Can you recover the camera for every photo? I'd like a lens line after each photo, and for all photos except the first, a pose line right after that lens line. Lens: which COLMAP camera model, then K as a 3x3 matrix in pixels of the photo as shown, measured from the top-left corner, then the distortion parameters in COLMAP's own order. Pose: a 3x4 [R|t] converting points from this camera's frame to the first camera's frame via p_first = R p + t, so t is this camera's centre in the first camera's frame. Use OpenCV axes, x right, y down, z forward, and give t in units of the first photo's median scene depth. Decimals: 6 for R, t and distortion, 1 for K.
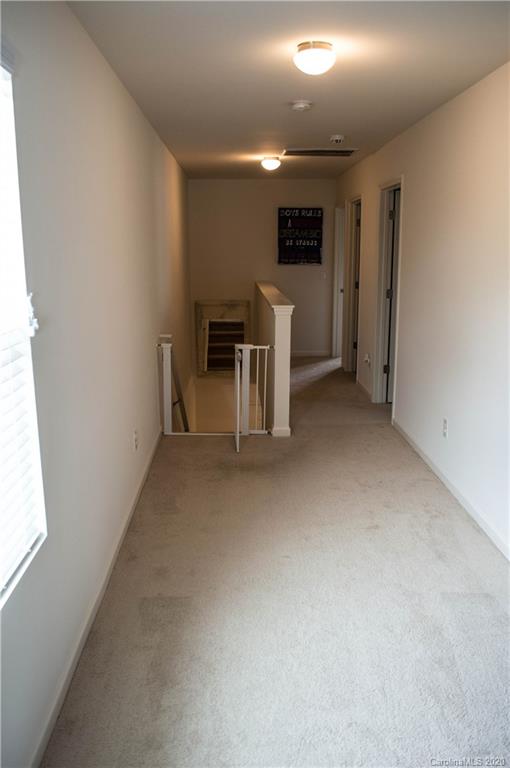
lens RADIAL K [[623.1, 0, 255.0], [0, 623.1, 384.0], [0, 0, 1]] dist [-0.010176, -0.005208]
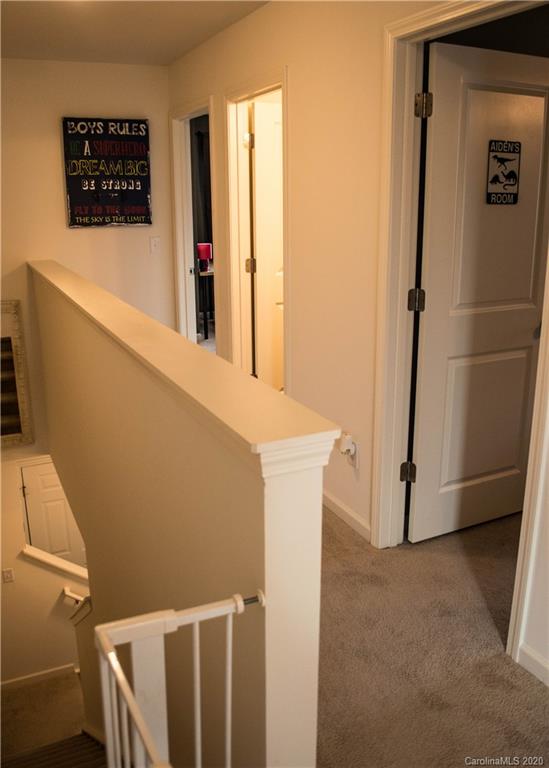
lens RADIAL K [[654.9, 0, 274.5], [0, 654.9, 384.0], [0, 0, 1]] dist [-0.097280, -0.001137]
pose [[0.915965, -0.115323, 0.384328, -0.028621], [0.091069, 0.992562, 0.080788, -0.092139], [-0.390786, -0.038999, 0.919655, 0.441007]]
